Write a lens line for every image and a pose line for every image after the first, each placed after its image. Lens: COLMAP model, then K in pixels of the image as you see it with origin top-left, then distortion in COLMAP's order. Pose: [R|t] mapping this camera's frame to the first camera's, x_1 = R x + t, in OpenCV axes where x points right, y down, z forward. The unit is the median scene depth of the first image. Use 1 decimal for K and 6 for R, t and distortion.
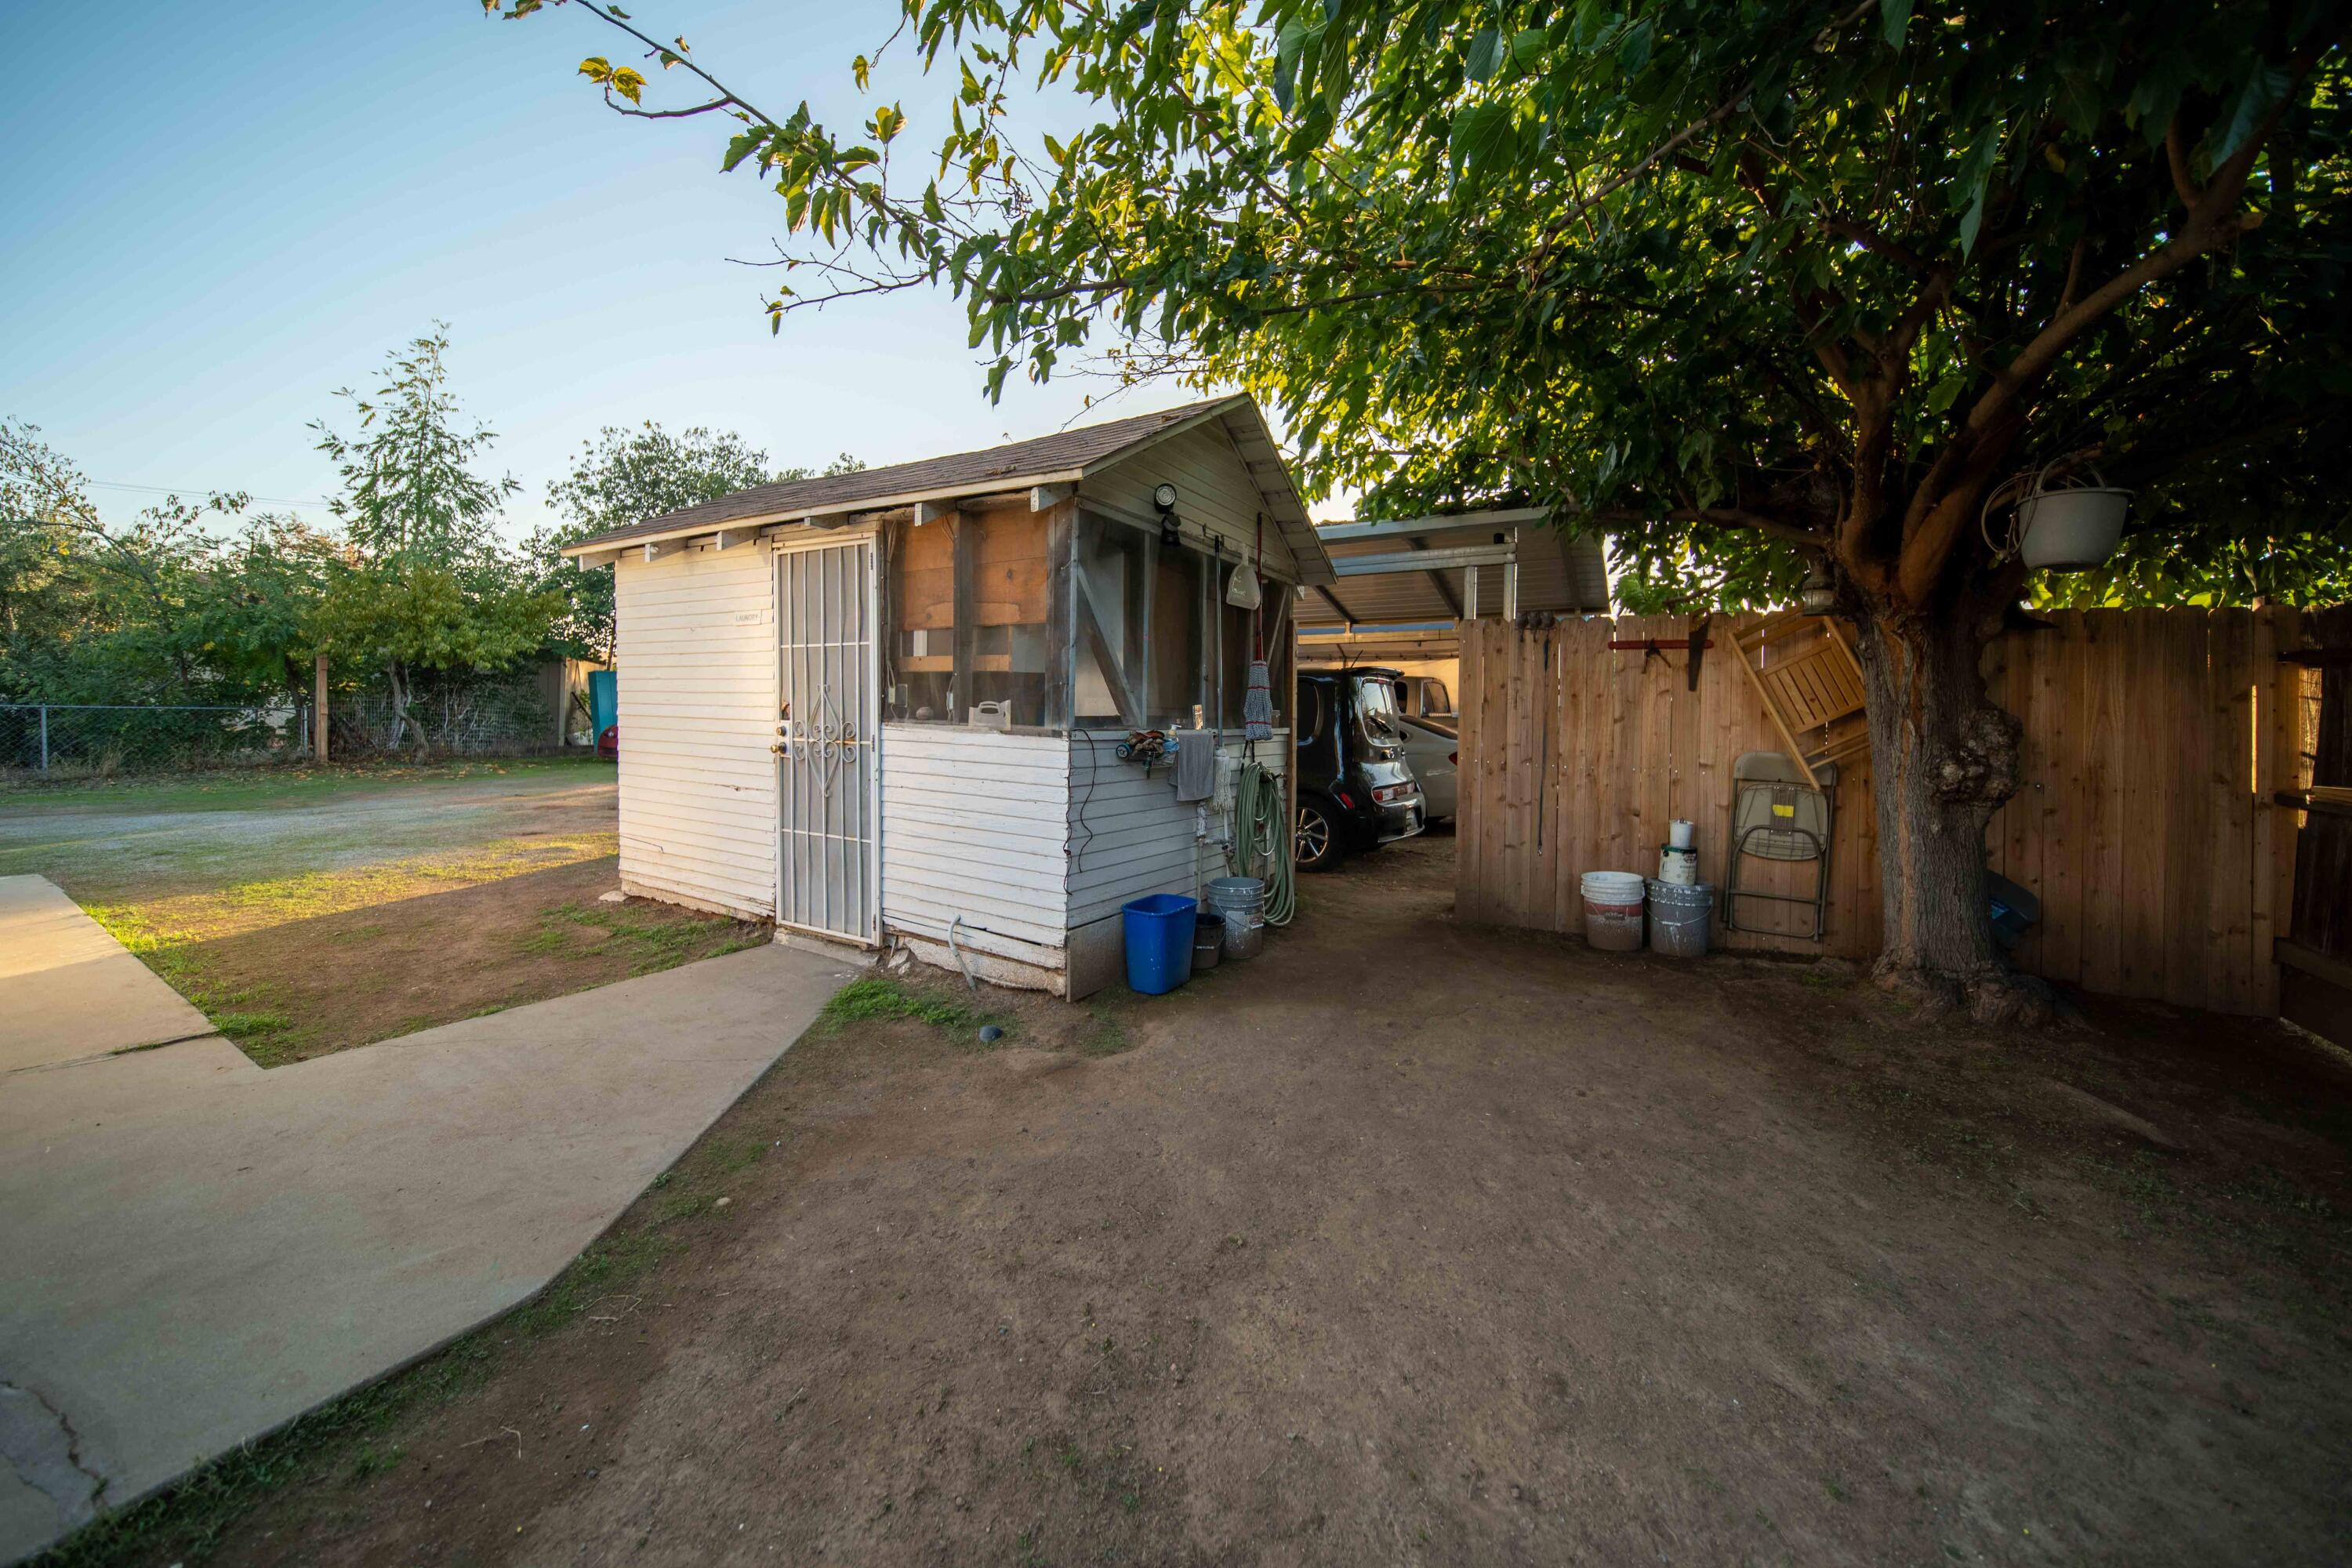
lens RADIAL K [[855.3, 0, 1166.9], [0, 855.3, 728.2], [0, 0, 1]] dist [-0.001022, -0.000131]
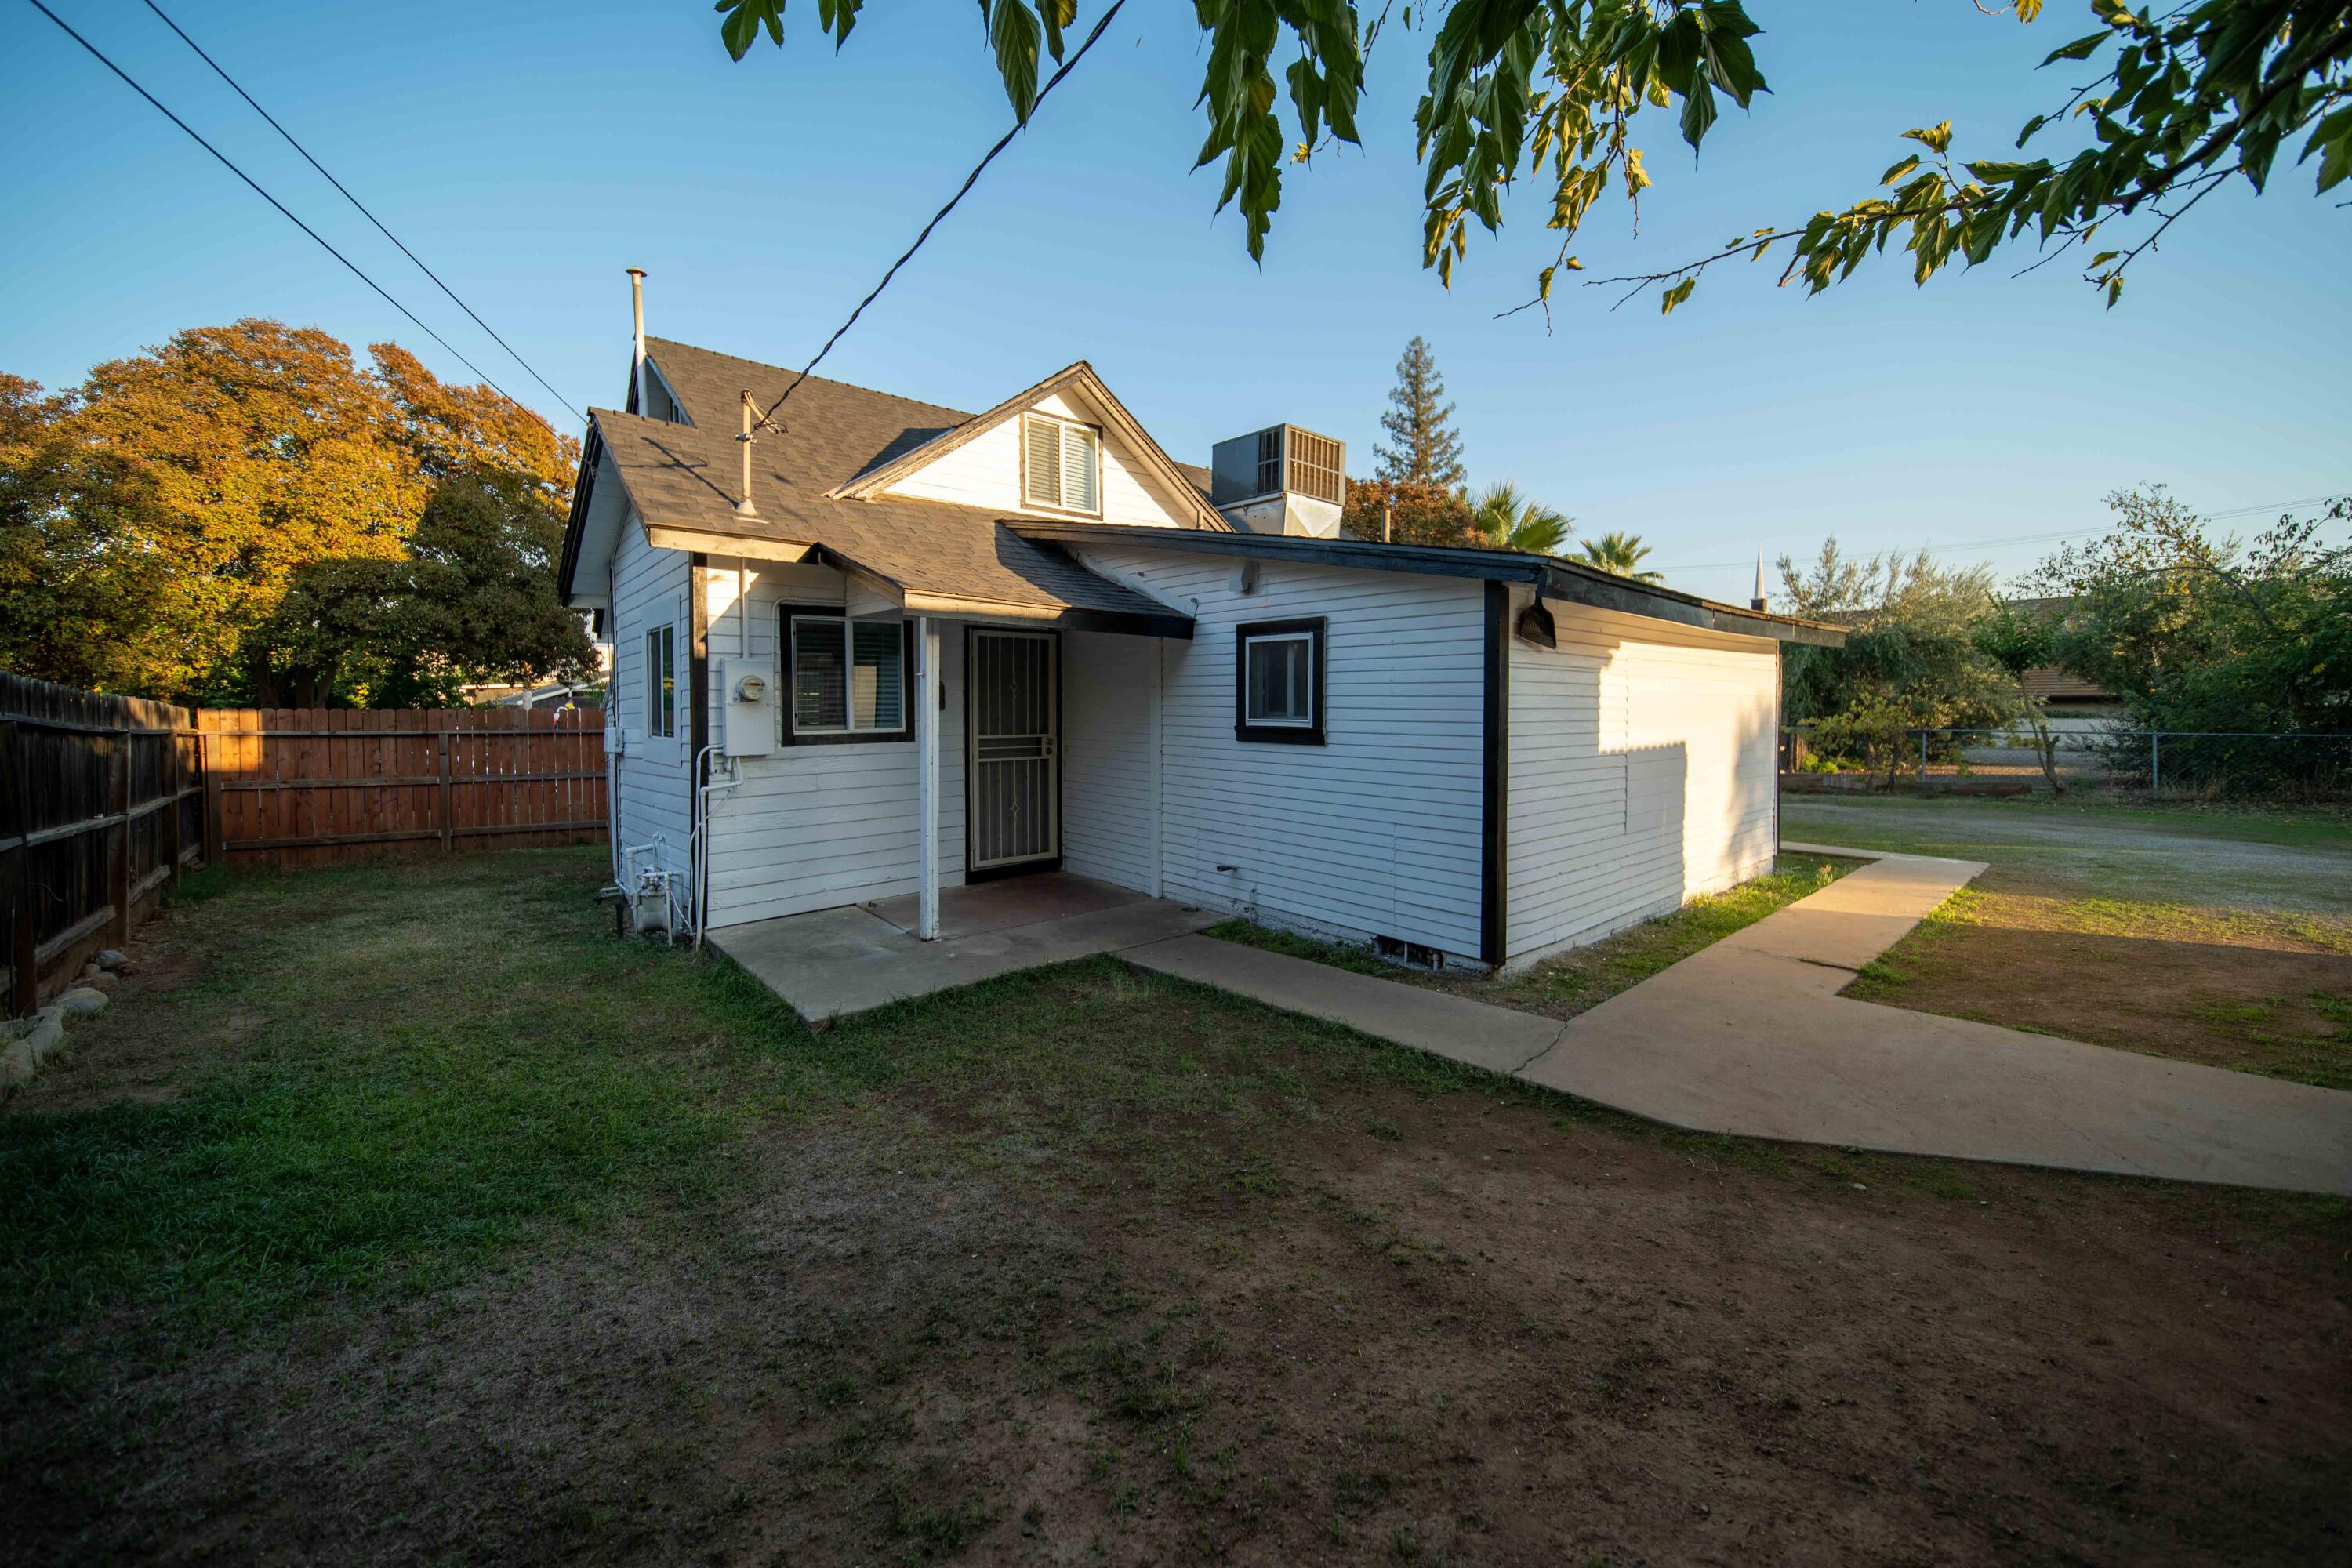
lens RADIAL K [[834.7, 0, 1160.6], [0, 834.7, 768.5], [0, 0, 1]] dist [-0.002262, -0.000091]
pose [[-0.286803, 0.041725, -0.957080, 0.637430], [-0.024252, 0.998415, 0.050794, -0.019854], [0.957682, 0.037779, -0.285337, 0.350144]]
